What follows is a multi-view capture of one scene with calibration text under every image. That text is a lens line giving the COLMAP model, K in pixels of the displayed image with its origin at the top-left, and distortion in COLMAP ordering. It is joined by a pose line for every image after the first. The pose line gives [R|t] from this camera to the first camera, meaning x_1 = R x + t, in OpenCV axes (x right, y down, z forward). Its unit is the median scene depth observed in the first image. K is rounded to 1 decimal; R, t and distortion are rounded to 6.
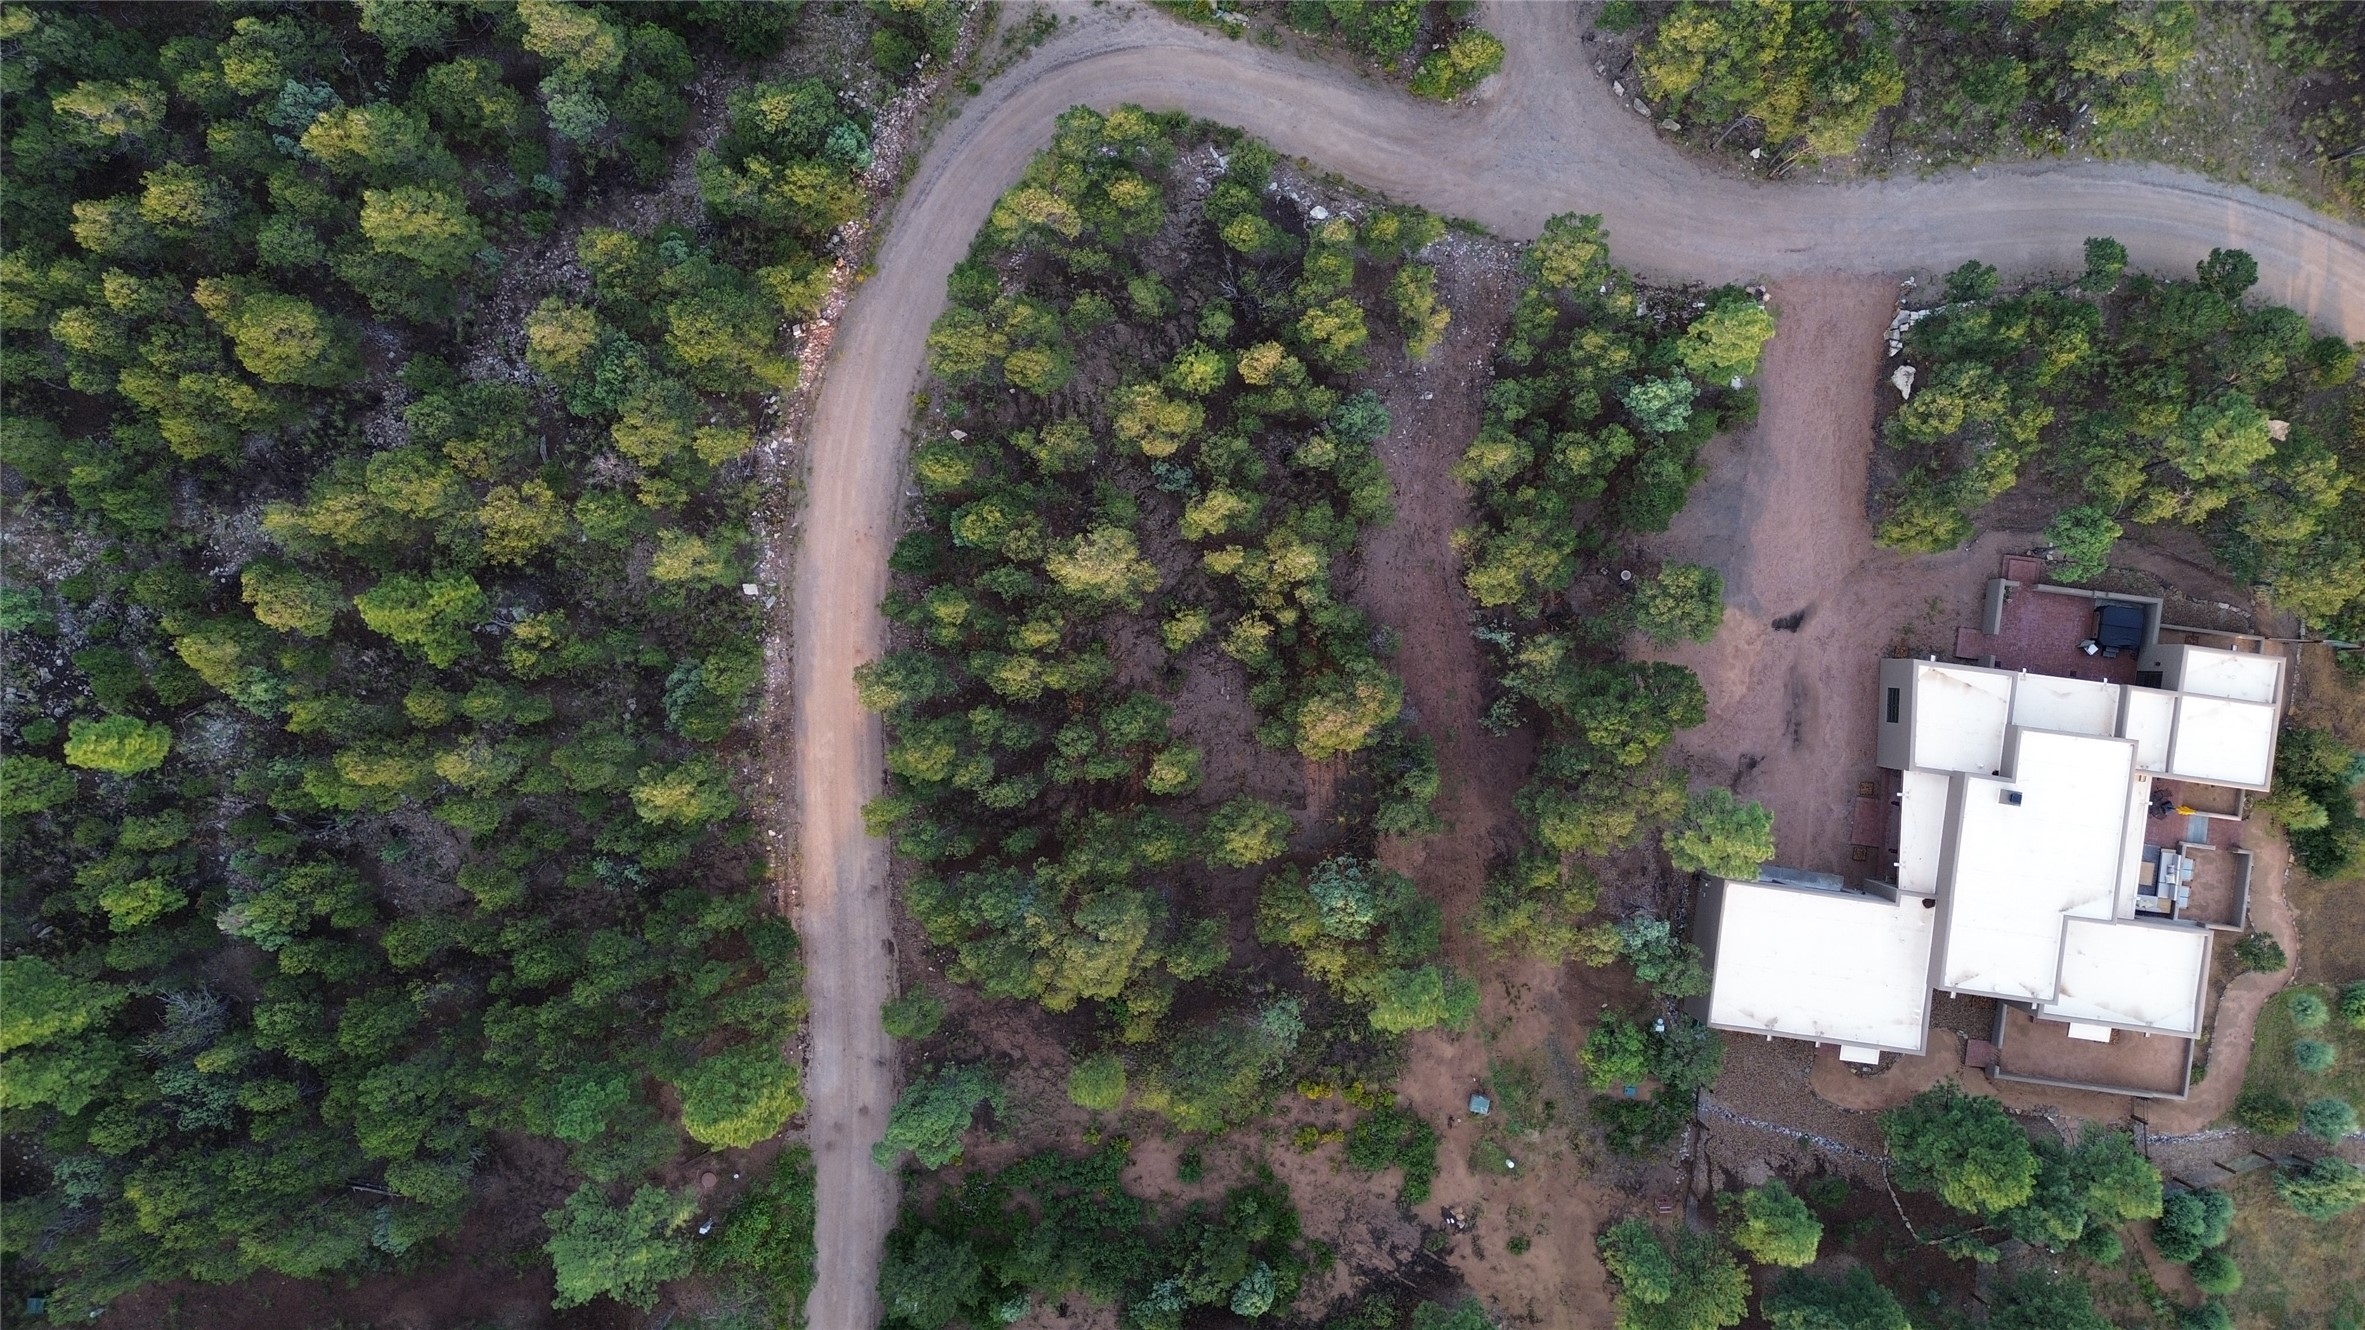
lens RADIAL K [[1662.8, 0, 1180.1], [0, 1662.8, 657.6], [0, 0, 1]] dist [0.072290, -0.069861]
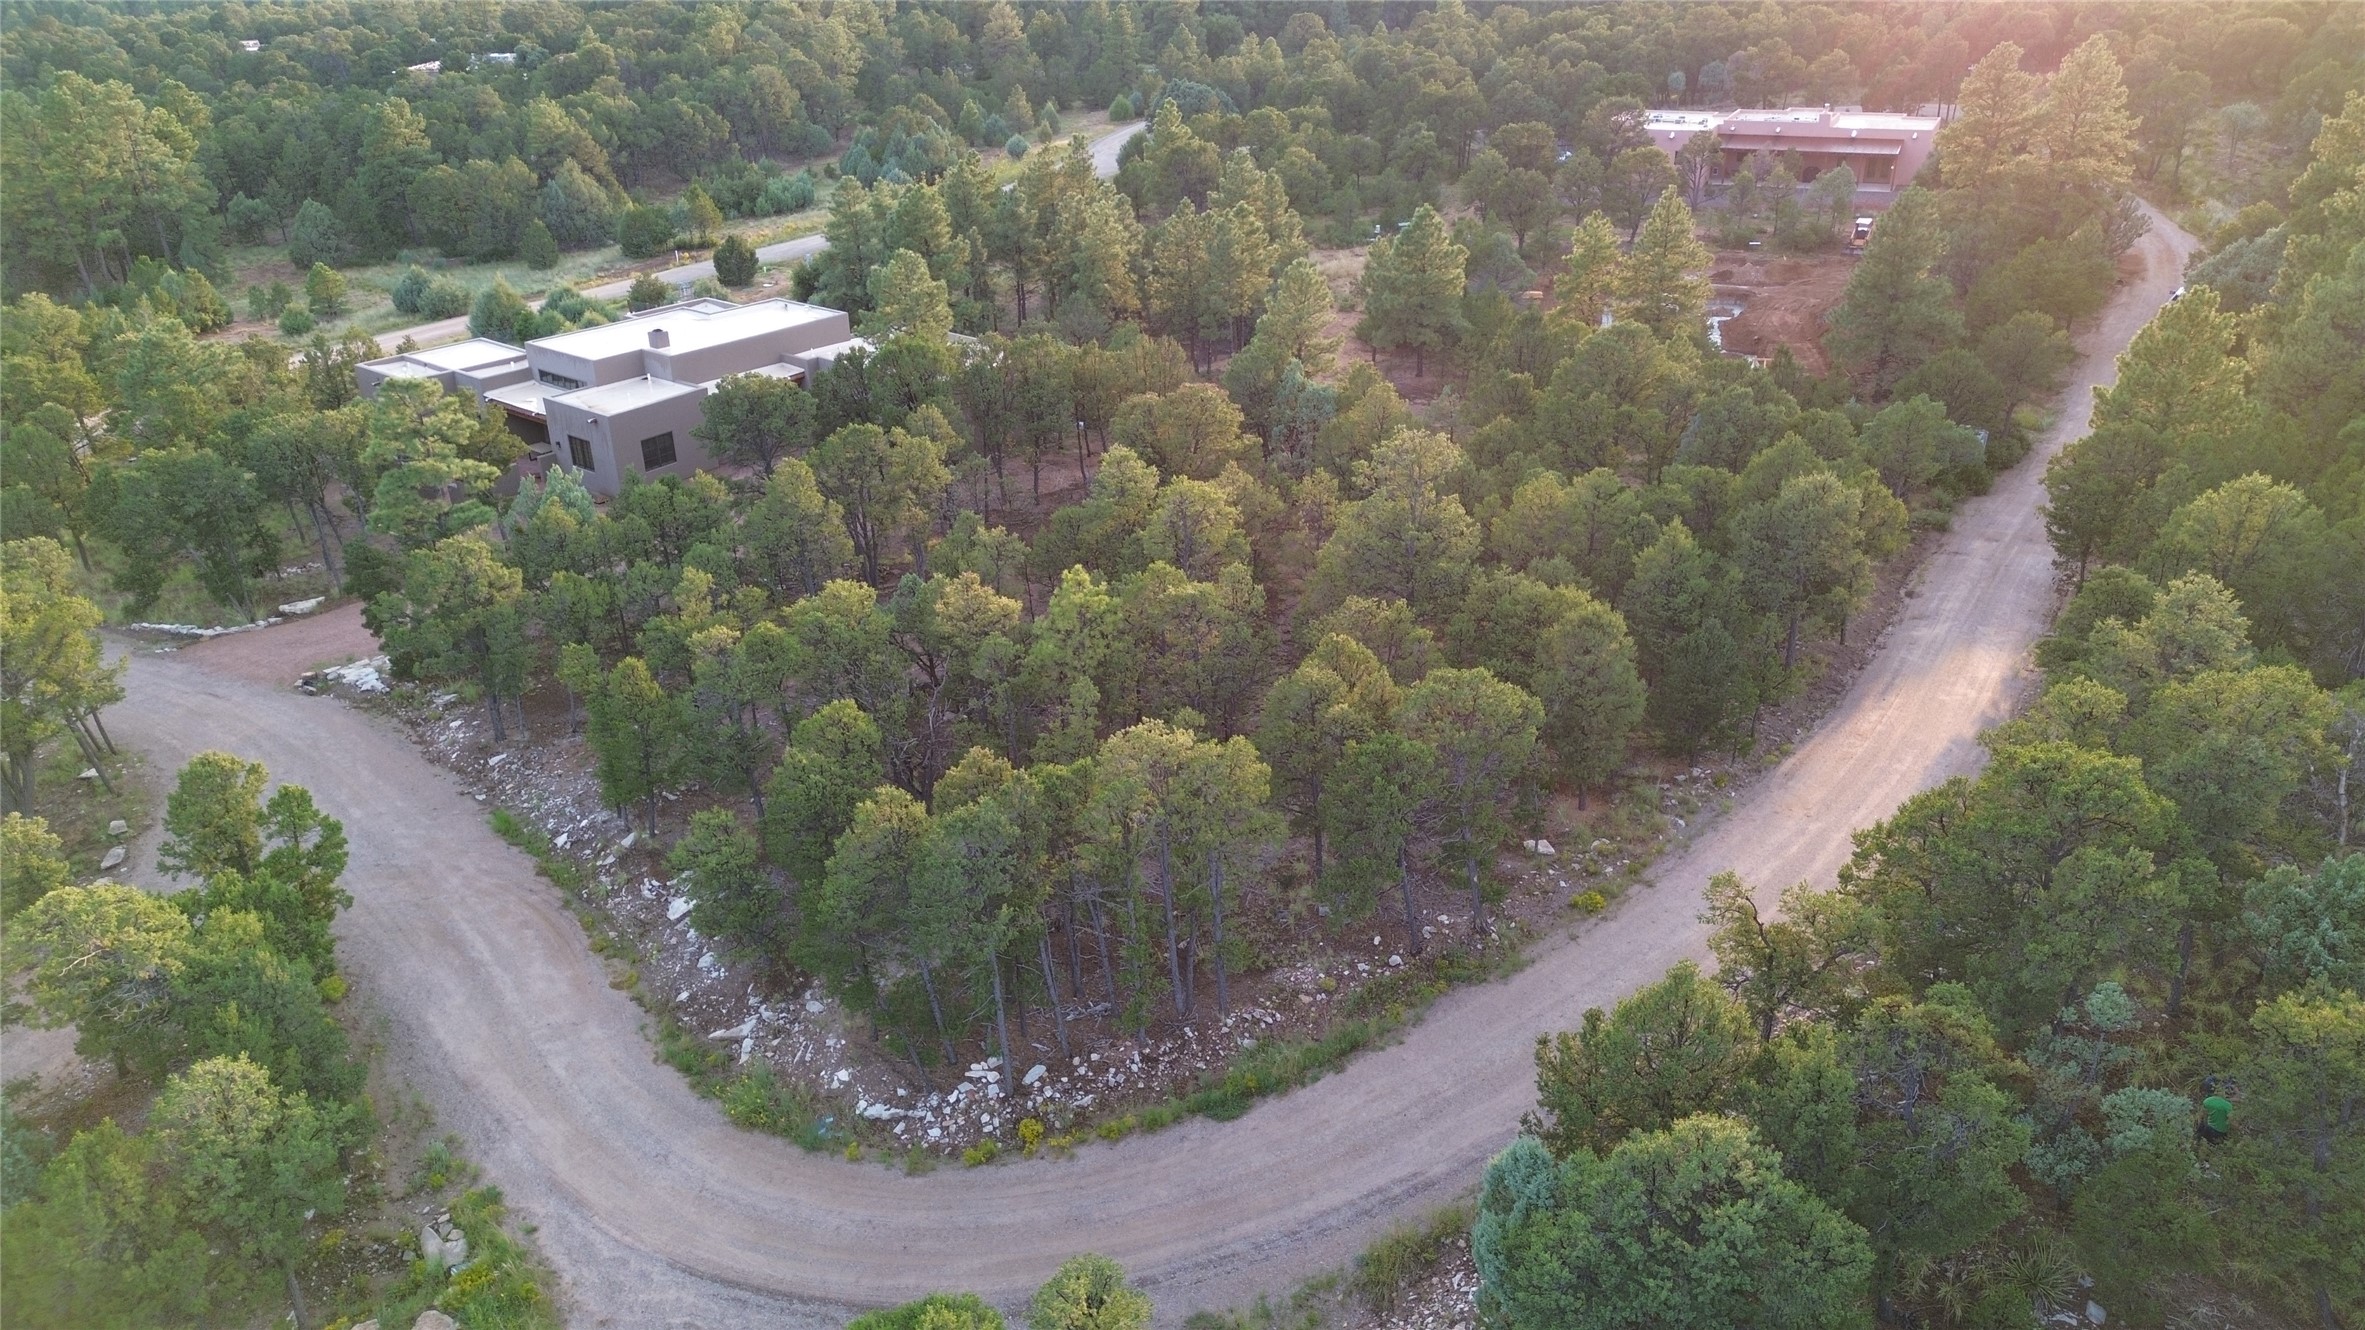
lens RADIAL K [[1661.2, 0, 1180.2], [0, 1661.2, 657.4], [0, 0, 1]] dist [0.072244, -0.068501]
pose [[-0.843743, -0.206626, 0.495383, -0.283924], [0.536153, -0.367907, 0.759727, -0.561060], [0.025275, 0.906615, 0.421202, 0.760416]]
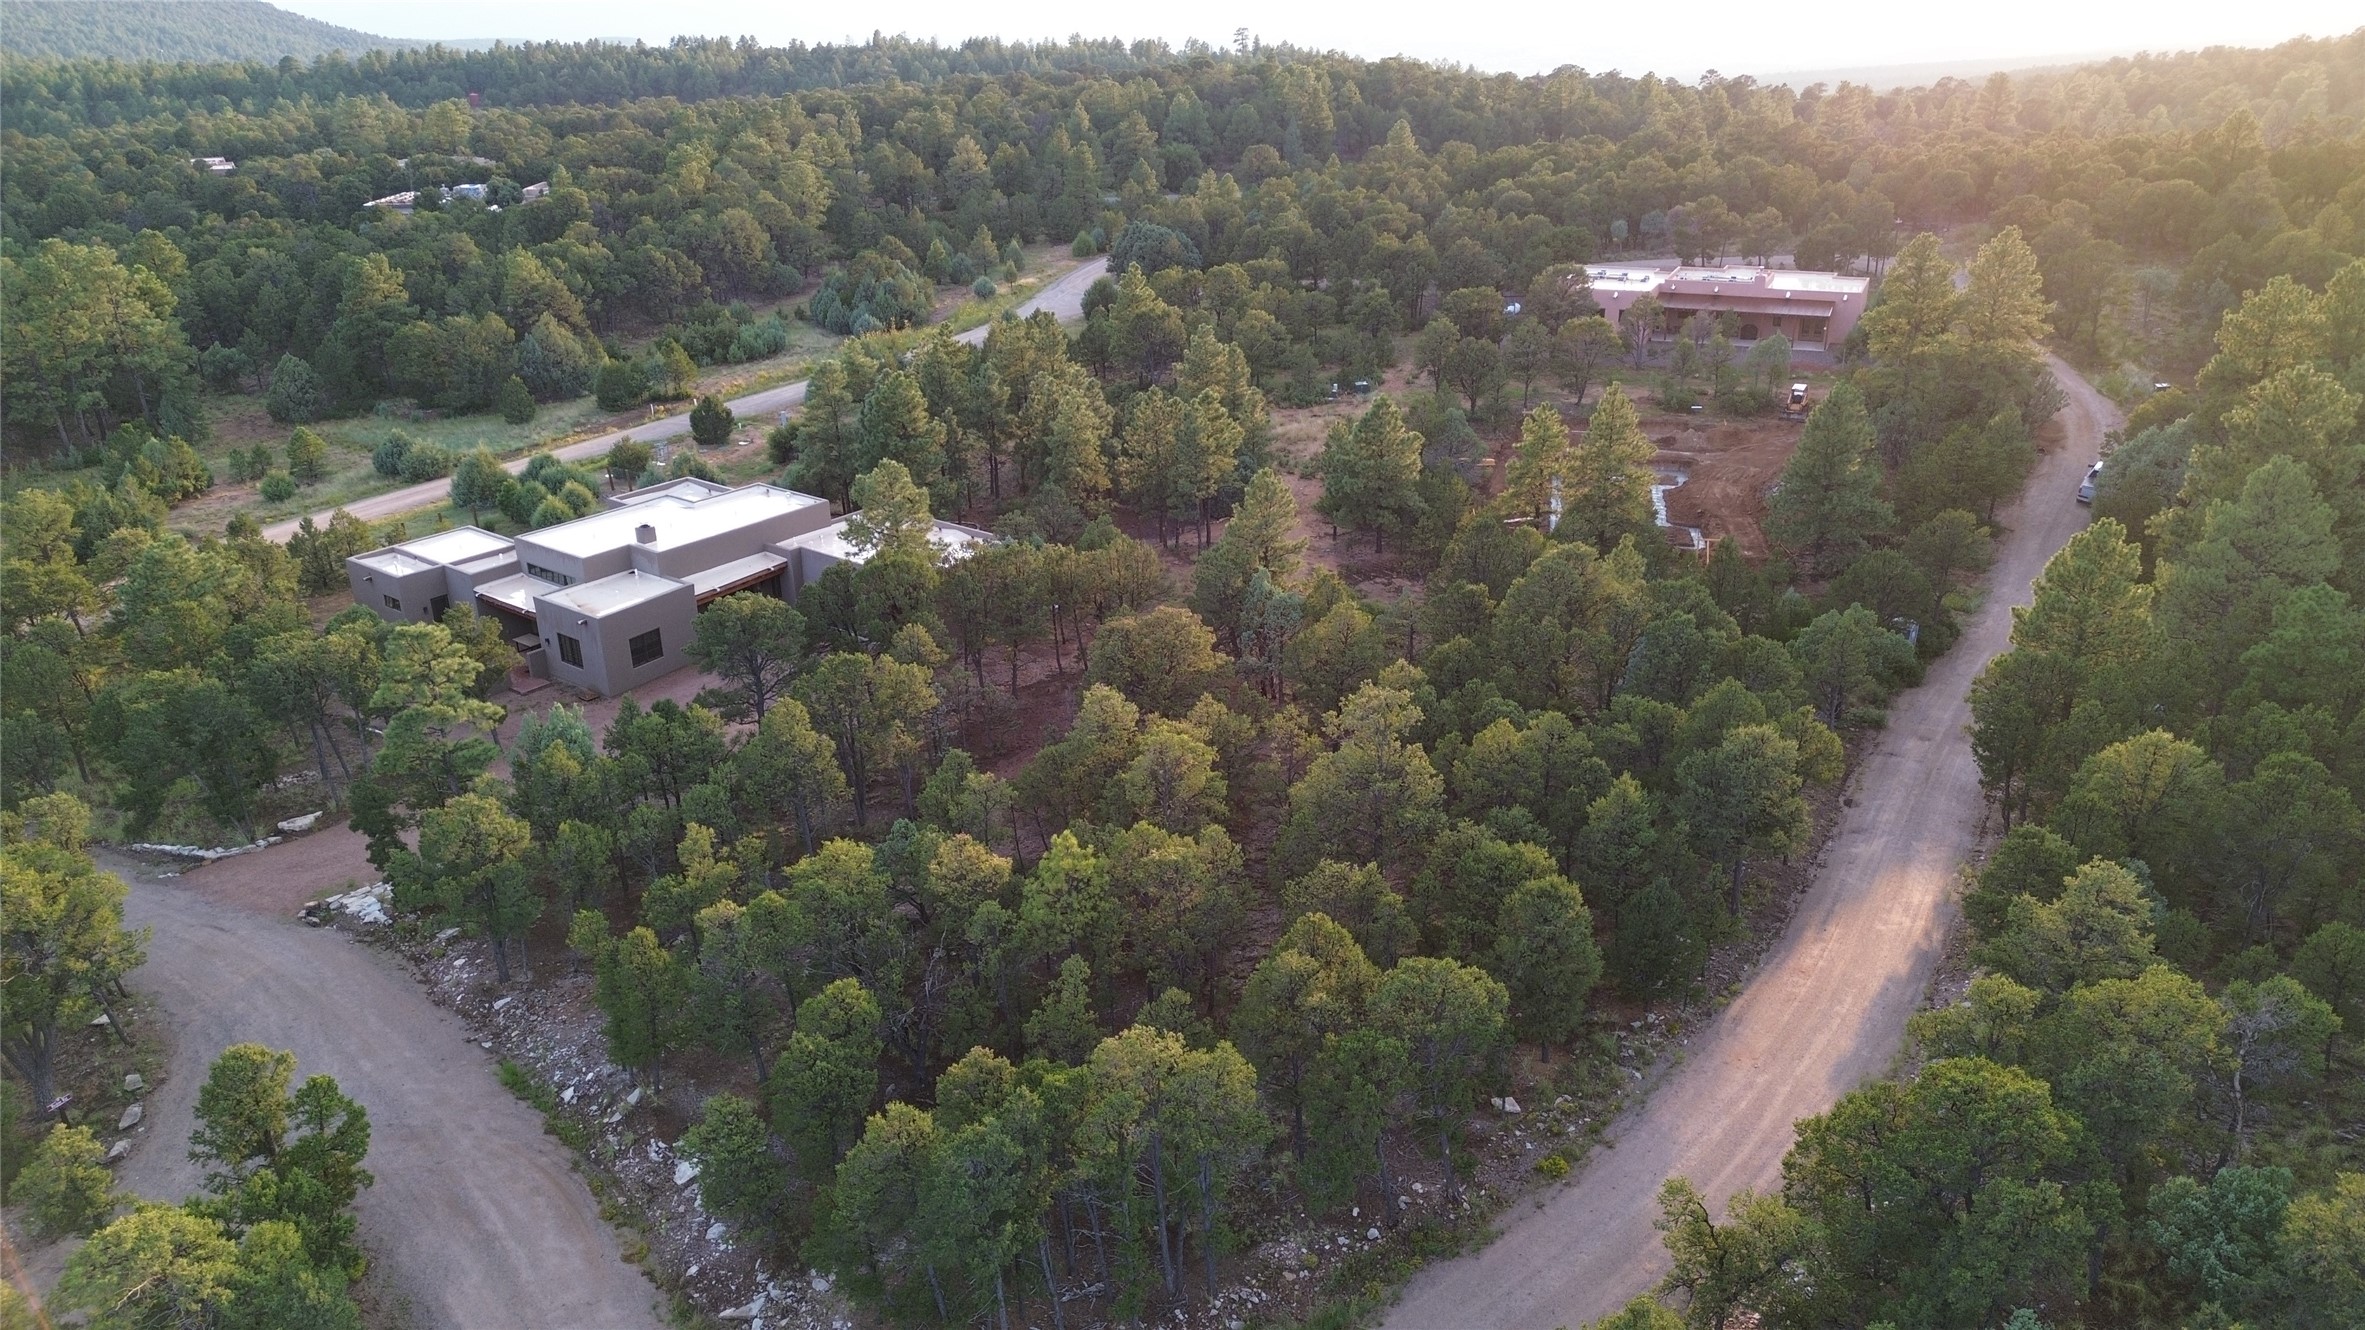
lens RADIAL K [[1662.8, 0, 1180.1], [0, 1662.8, 657.6], [0, 0, 1]] dist [0.072290, -0.069861]
pose [[-0.857321, -0.177345, 0.483269, -0.281849], [0.514273, -0.336801, 0.788726, -0.568875], [0.022889, 0.924724, 0.379951, 0.689091]]
